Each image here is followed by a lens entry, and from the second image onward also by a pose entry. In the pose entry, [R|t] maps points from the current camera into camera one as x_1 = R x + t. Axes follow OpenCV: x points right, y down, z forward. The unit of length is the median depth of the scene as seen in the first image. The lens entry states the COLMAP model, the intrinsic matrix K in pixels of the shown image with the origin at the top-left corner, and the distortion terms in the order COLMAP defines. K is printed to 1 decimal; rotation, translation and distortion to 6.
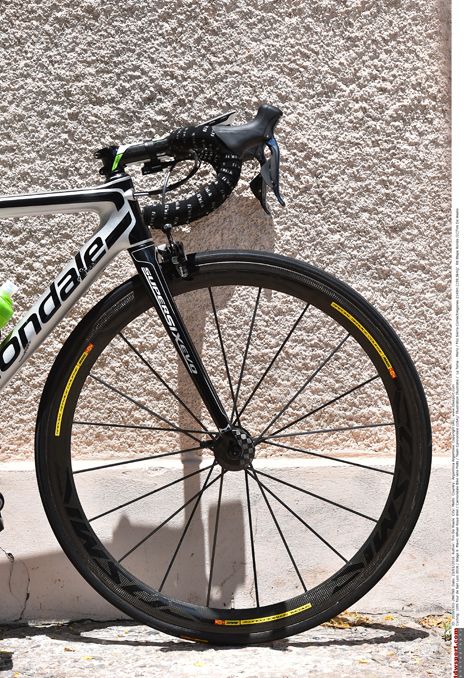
lens RADIAL K [[1619.4, 0, 232.0], [0, 1619.4, 339.0], [0, 0, 1]] dist [0.003919, 0.475769]
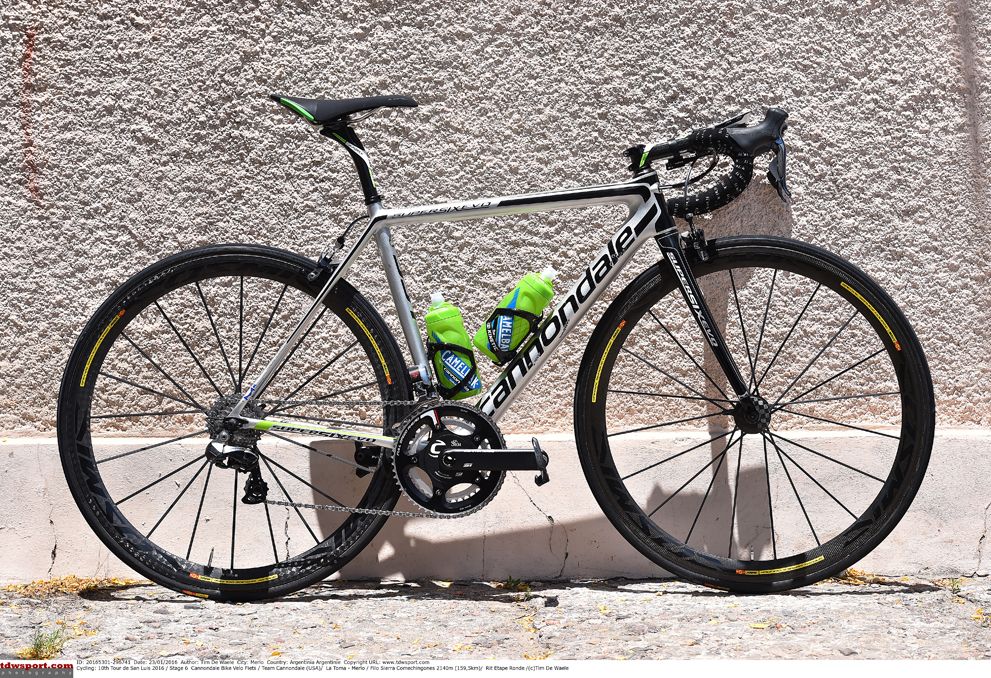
lens RADIAL K [[2601.9, 0, 495.5], [0, 2601.9, 339.0], [0, 0, 1]] dist [0.131310, 0.093981]
pose [[0.992117, -0.013530, -0.124584, 0.046678], [0.011534, 0.999793, -0.016735, 0.041105], [0.124784, 0.015166, 0.992068, -0.743417]]
